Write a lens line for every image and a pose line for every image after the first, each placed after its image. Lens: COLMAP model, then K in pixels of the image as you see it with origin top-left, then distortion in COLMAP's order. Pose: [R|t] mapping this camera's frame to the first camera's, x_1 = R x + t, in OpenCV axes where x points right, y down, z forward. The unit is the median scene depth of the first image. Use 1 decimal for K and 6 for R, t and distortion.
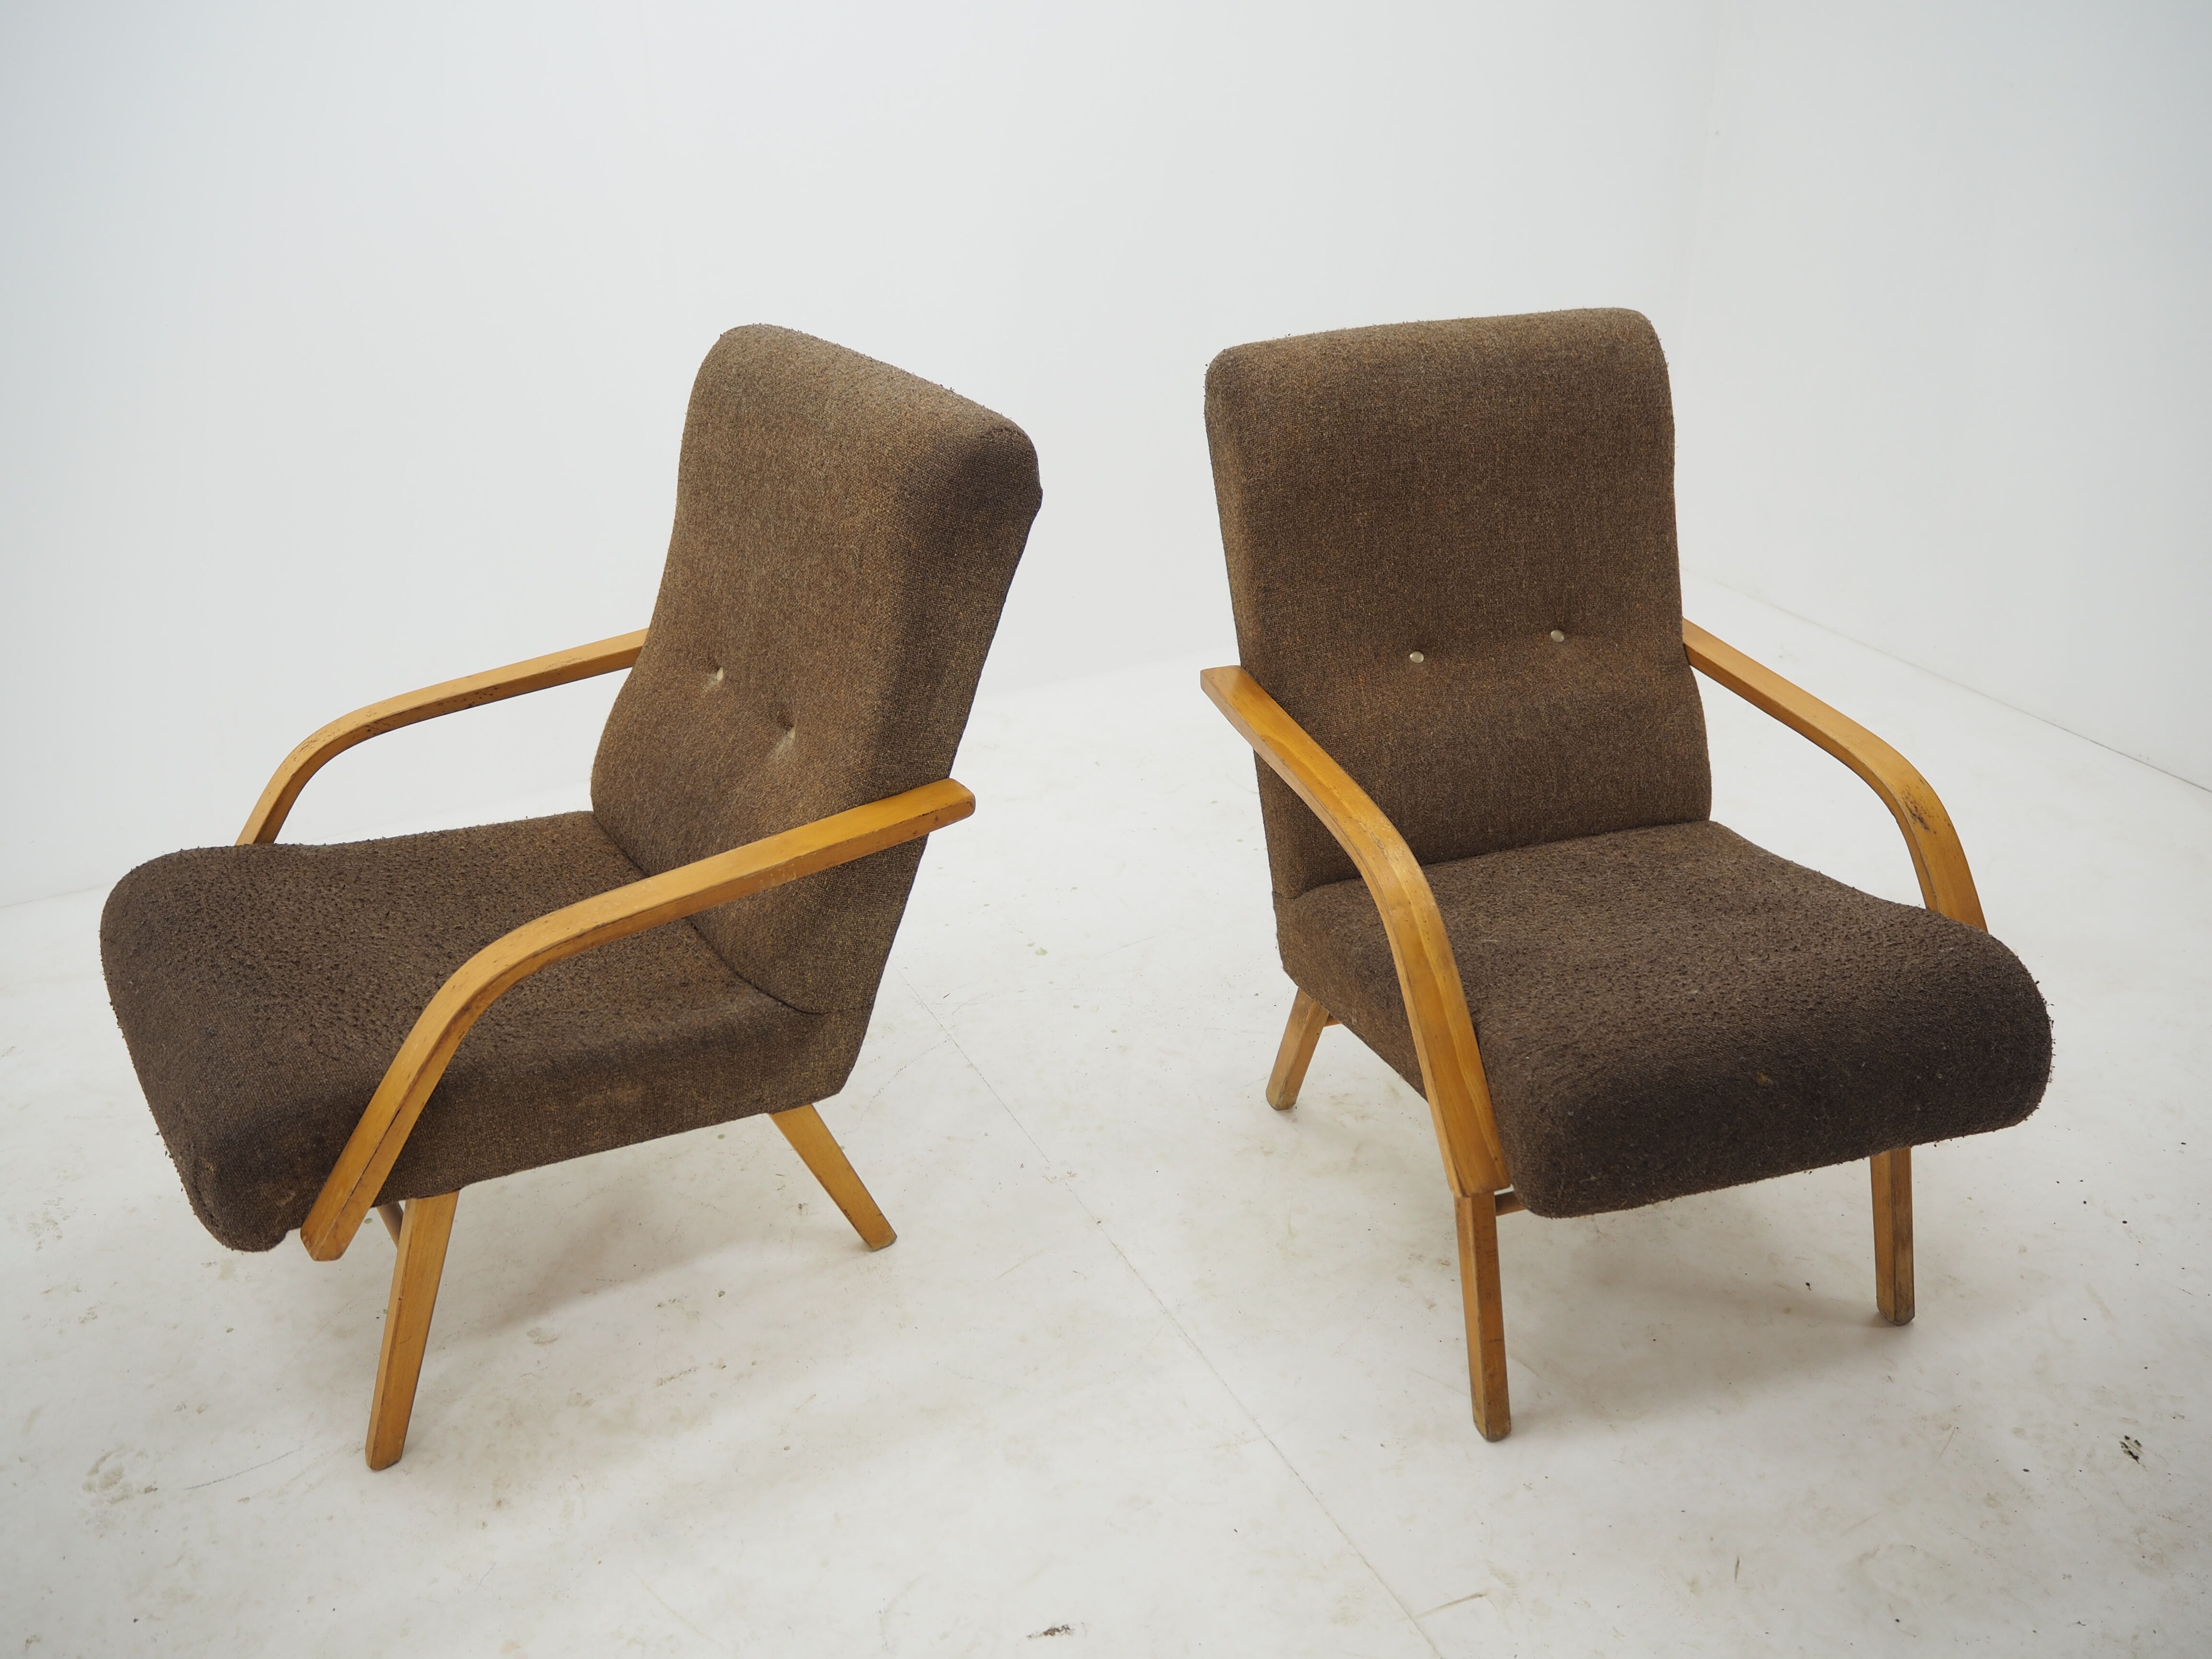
lens RADIAL K [[1852.7, 0, 1106.8], [0, 1852.7, 819.9], [0, 0, 1]] dist [-0.048549, 0.011277]
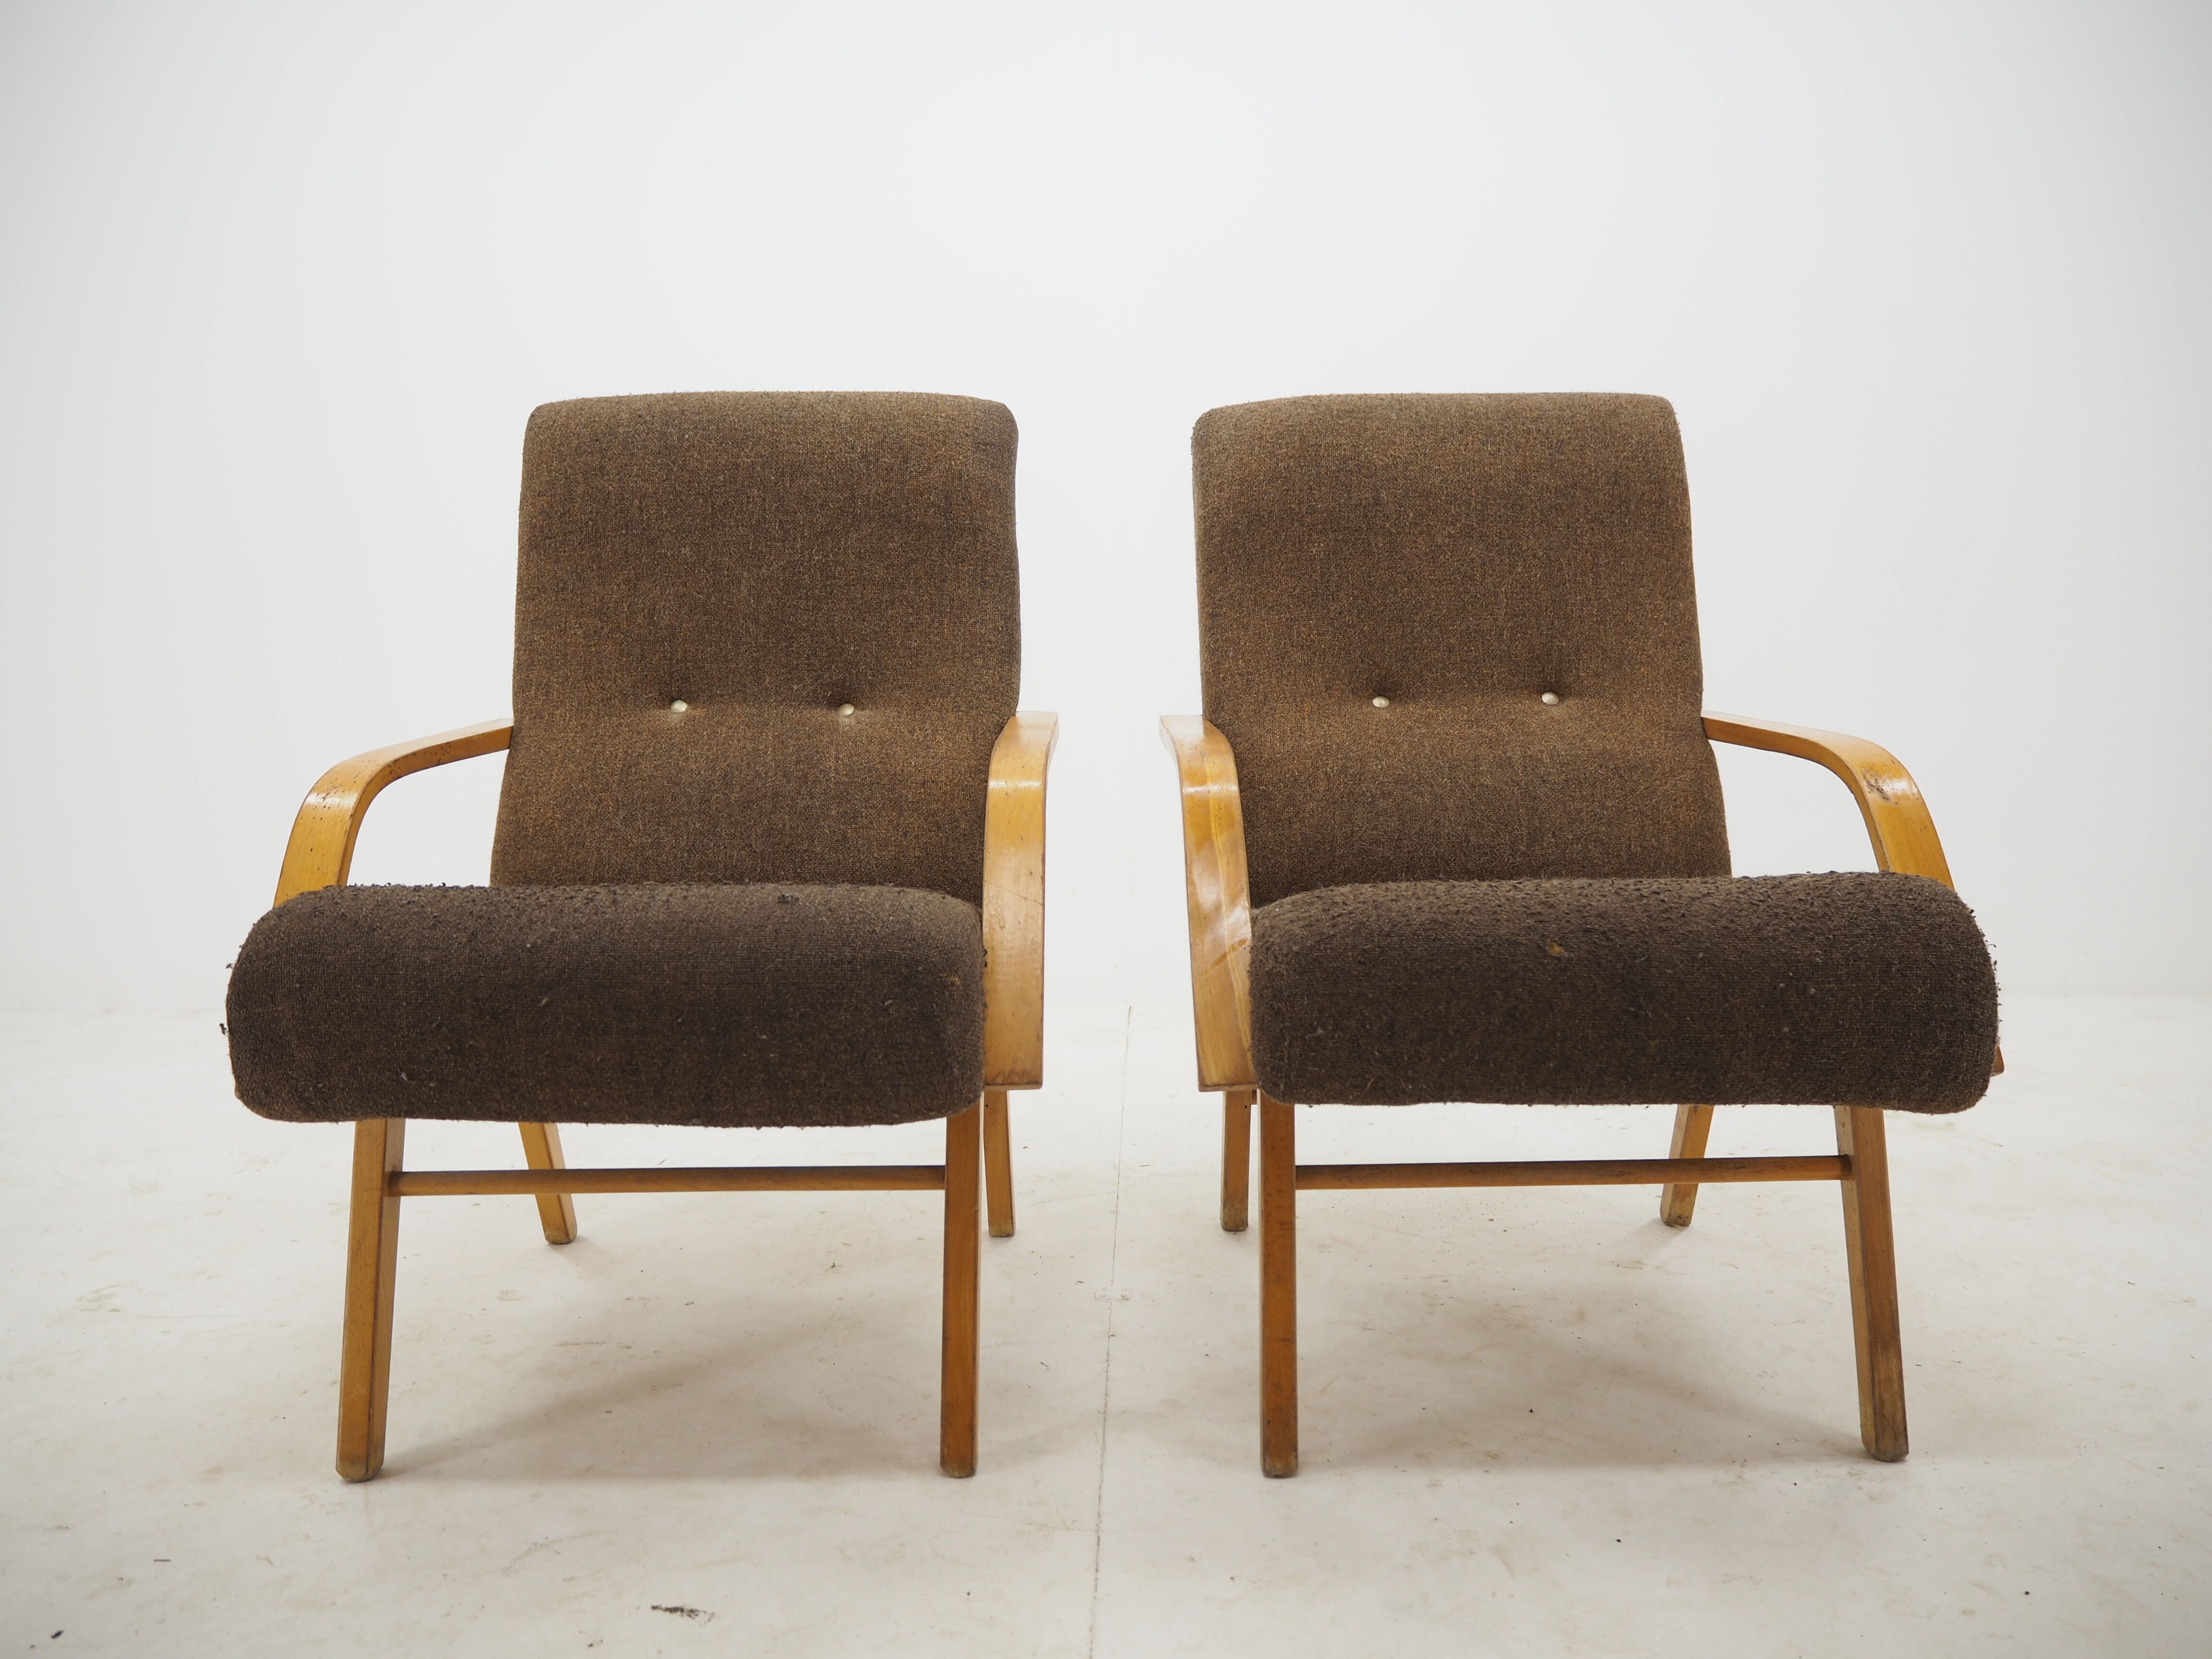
lens RADIAL K [[1852.7, 0, 1106.8], [0, 1852.7, 819.9], [0, 0, 1]] dist [-0.048549, 0.011277]
pose [[0.957601, 0.036757, -0.285742, 0.310340], [-0.134125, 0.934666, -0.329257, 0.299719], [0.254971, 0.353622, 0.899967, 0.147360]]
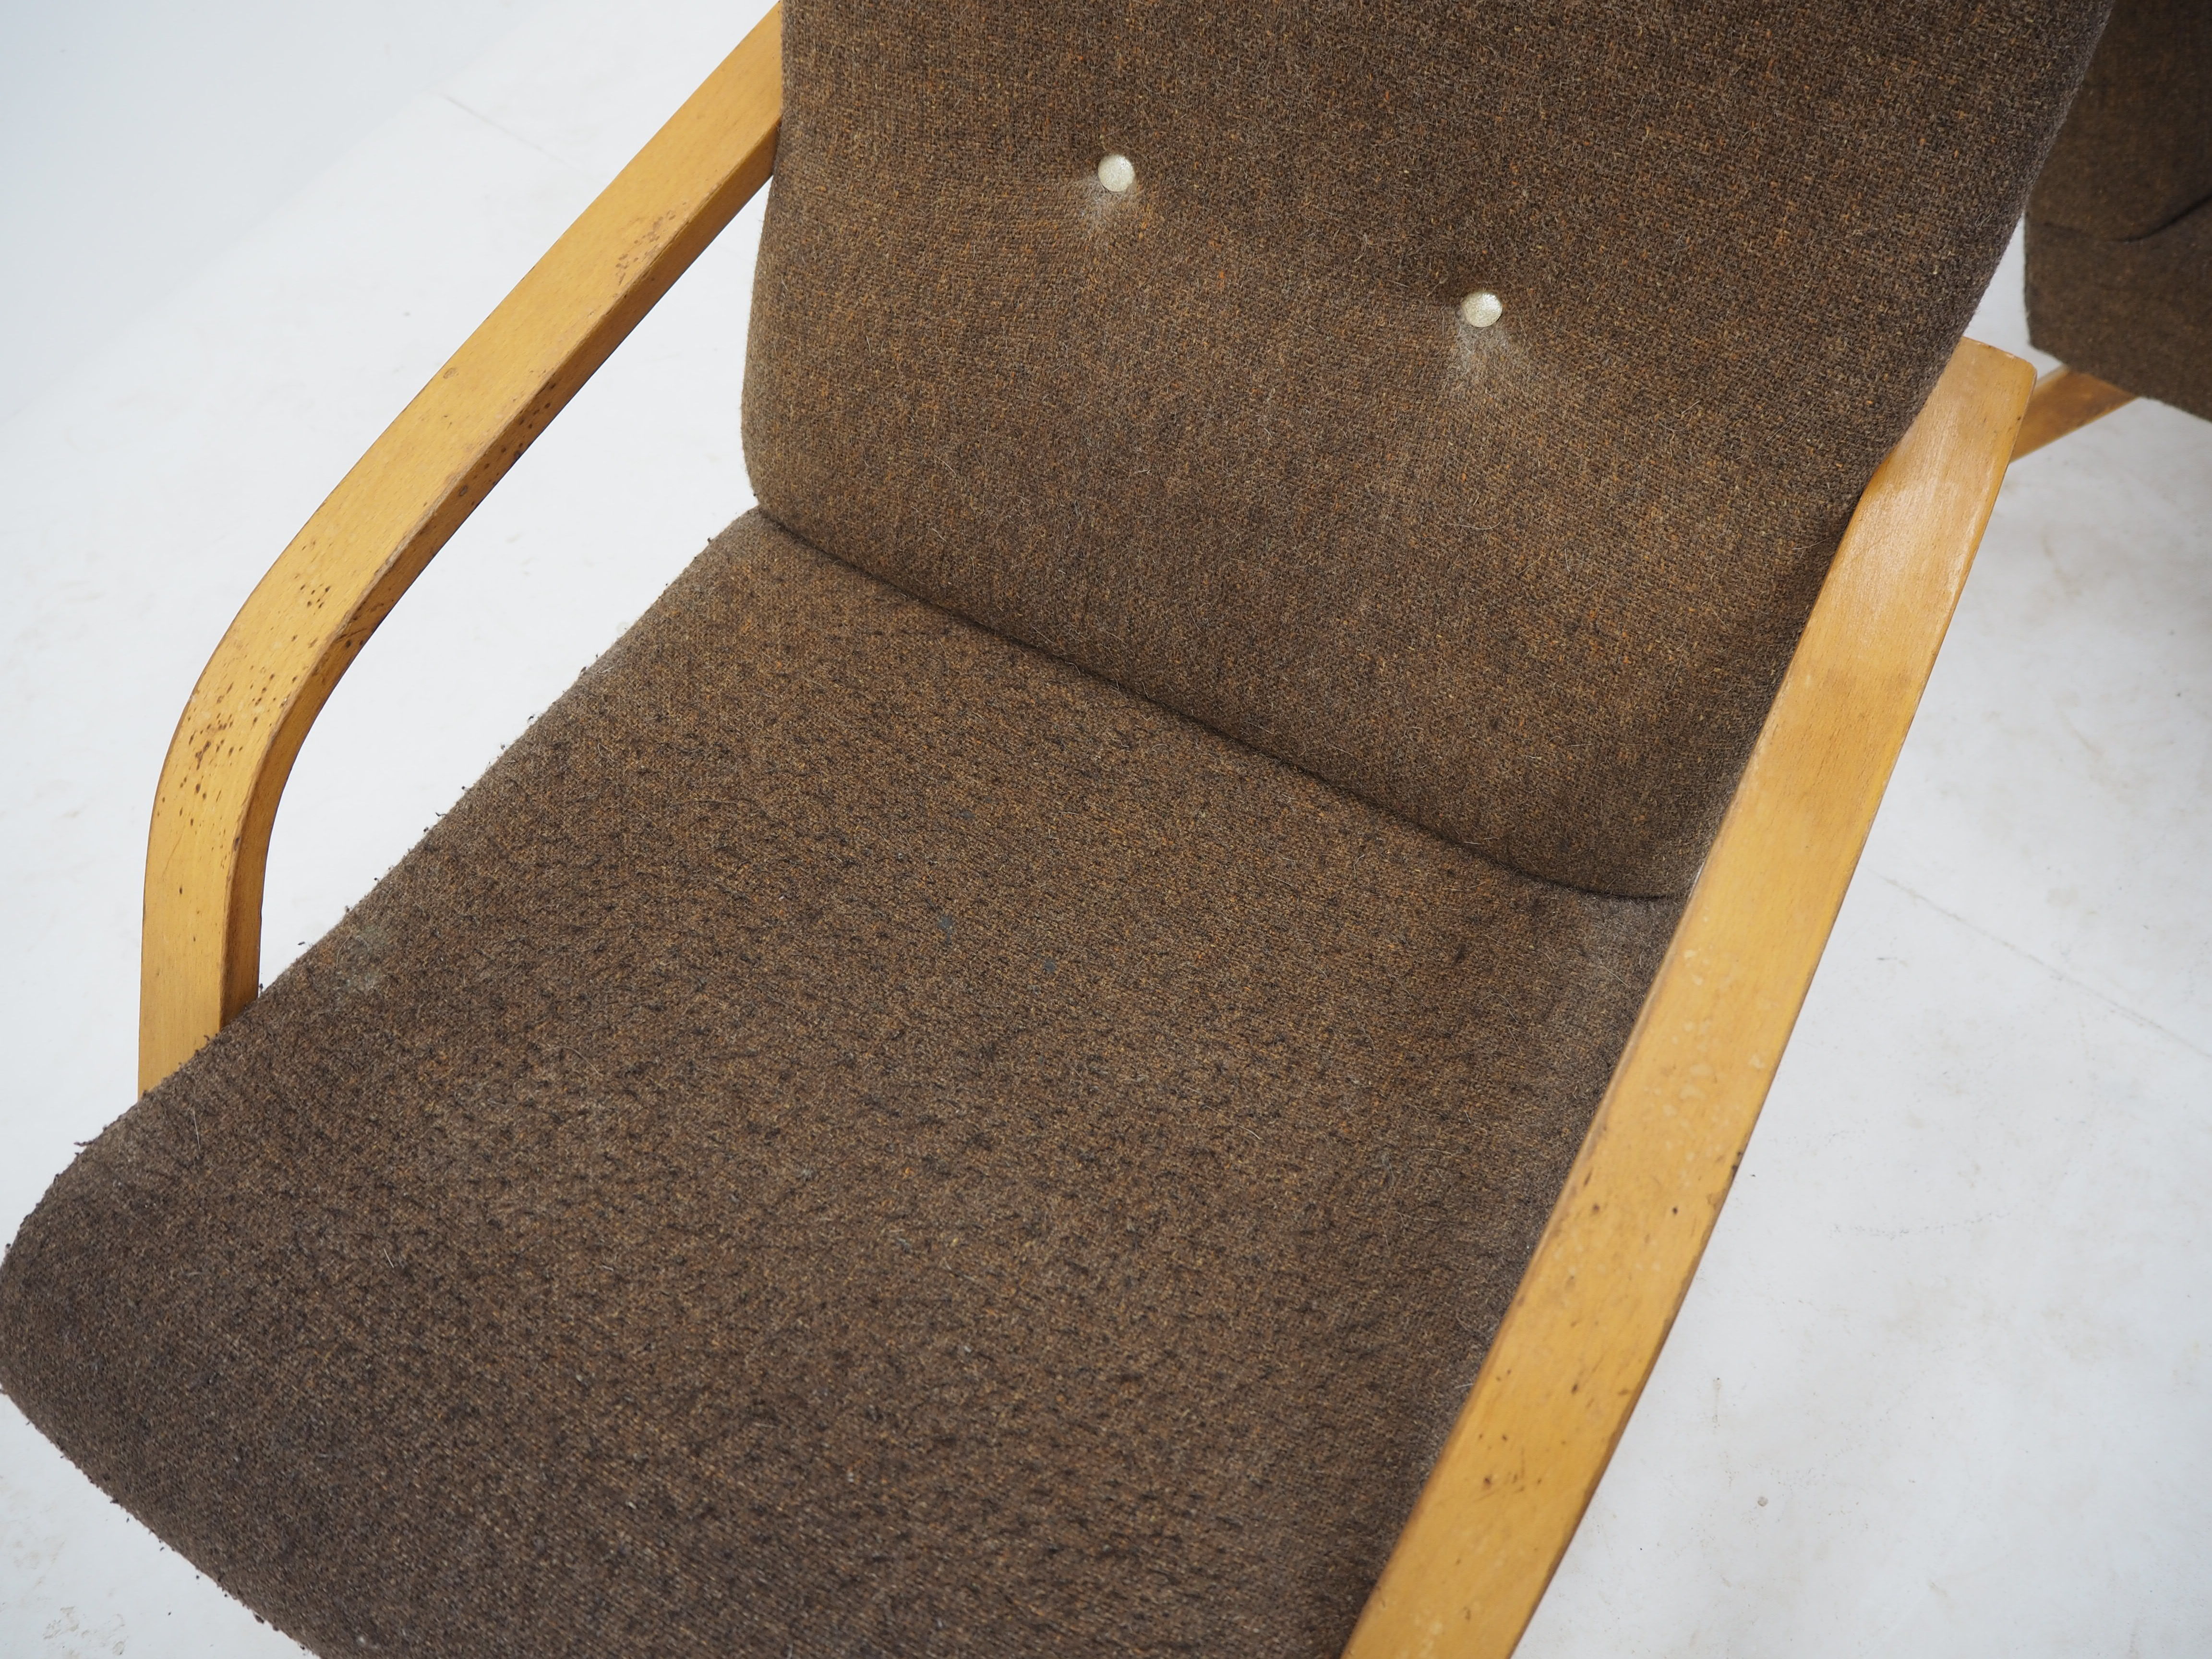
lens RADIAL K [[1852.7, 0, 1106.8], [0, 1852.7, 819.9], [0, 0, 1]] dist [-0.048549, 0.011277]
pose [[0.697943, 0.622244, -0.354525, 0.055648], [-0.300290, 0.703698, 0.643922, -0.196235], [0.650155, -0.342961, 0.677995, 0.602446]]
